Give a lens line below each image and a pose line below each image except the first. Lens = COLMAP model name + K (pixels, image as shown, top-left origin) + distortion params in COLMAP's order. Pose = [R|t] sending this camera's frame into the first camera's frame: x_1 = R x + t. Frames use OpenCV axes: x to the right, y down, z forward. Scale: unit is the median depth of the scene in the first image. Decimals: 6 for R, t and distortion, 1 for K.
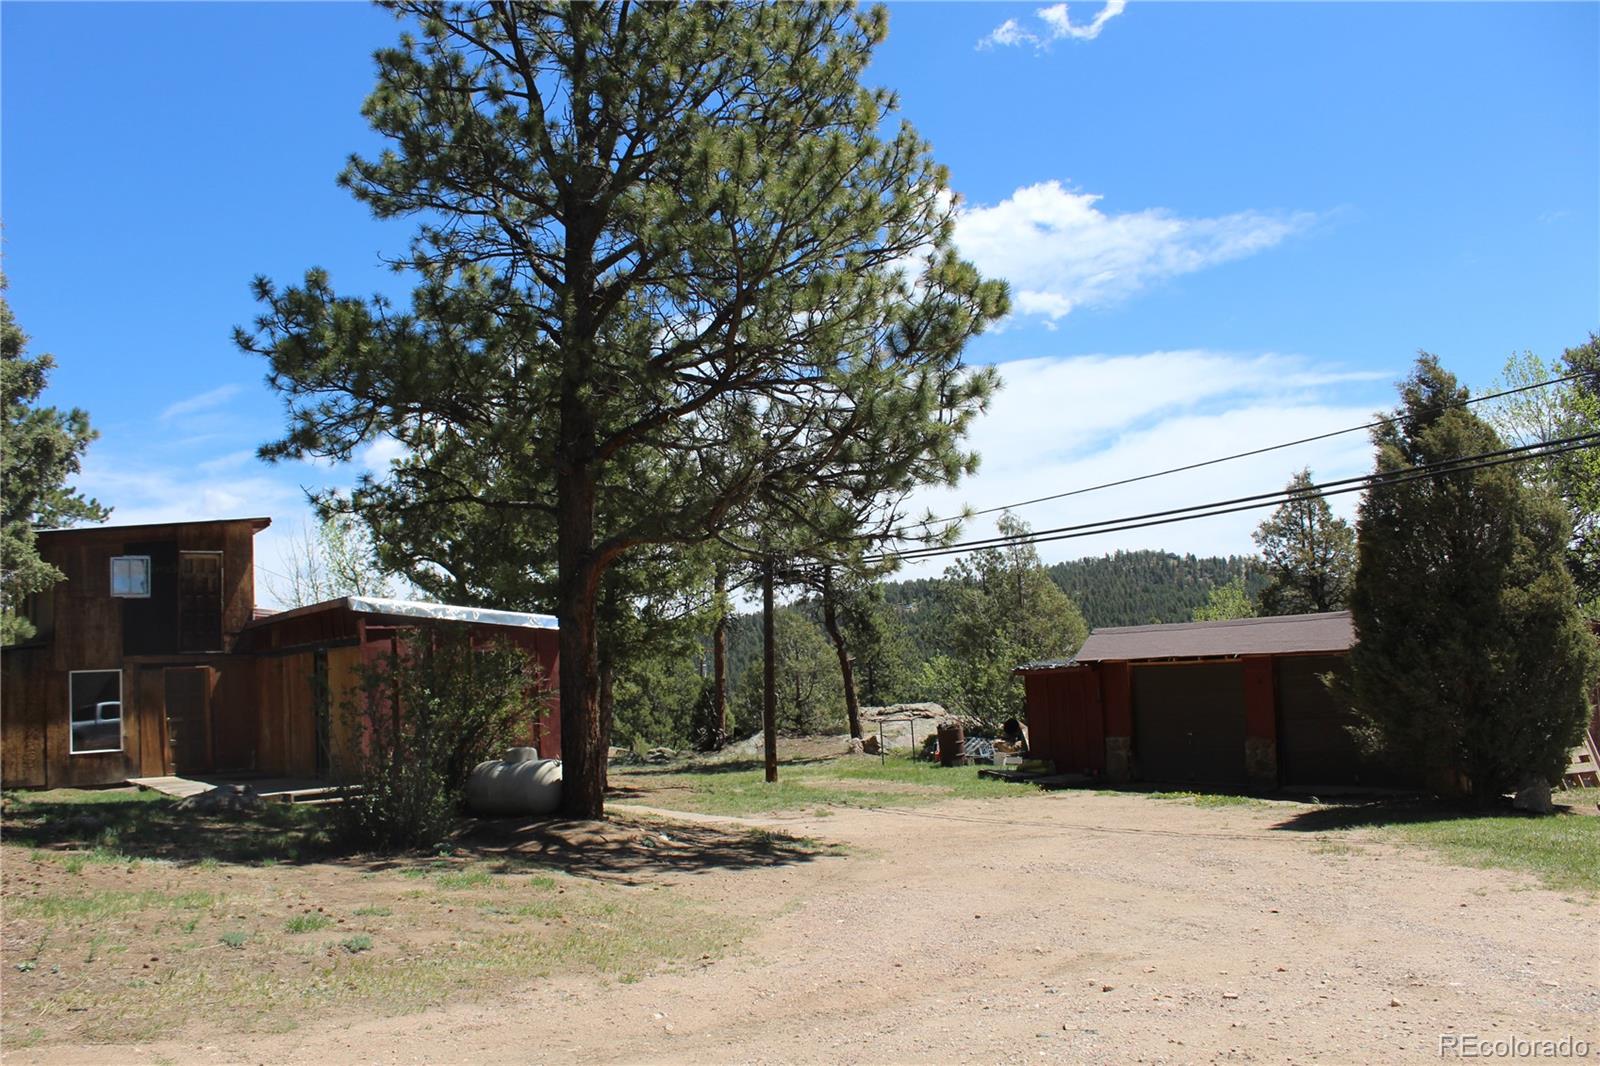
lens RADIAL K [[1326.6, 0, 803.9], [0, 1326.6, 525.9], [0, 0, 1]] dist [-0.097972, 0.034194]
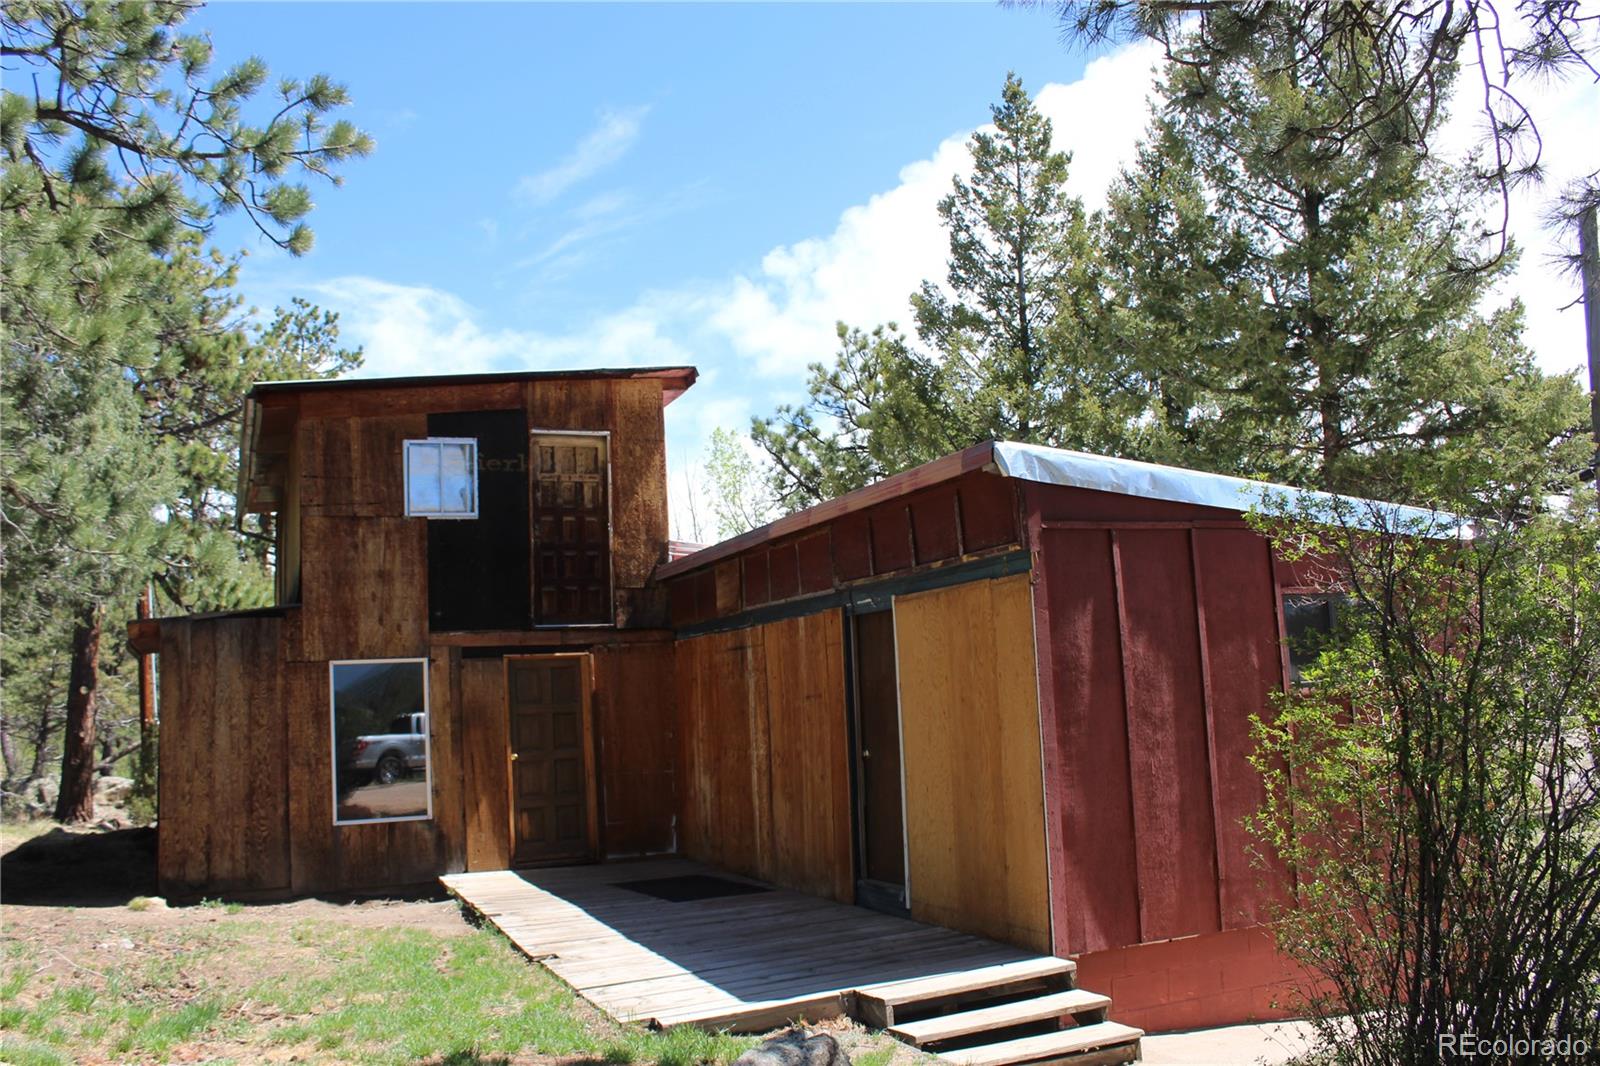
lens RADIAL K [[1326.6, 0, 798.4], [0, 1326.6, 538.3], [0, 0, 1]] dist [-0.097972, 0.034194]
pose [[0.974447, -0.021818, -0.223556, -0.265482], [0.021012, 0.999761, -0.005982, 0.069092], [0.223633, 0.001132, 0.974673, 0.521923]]
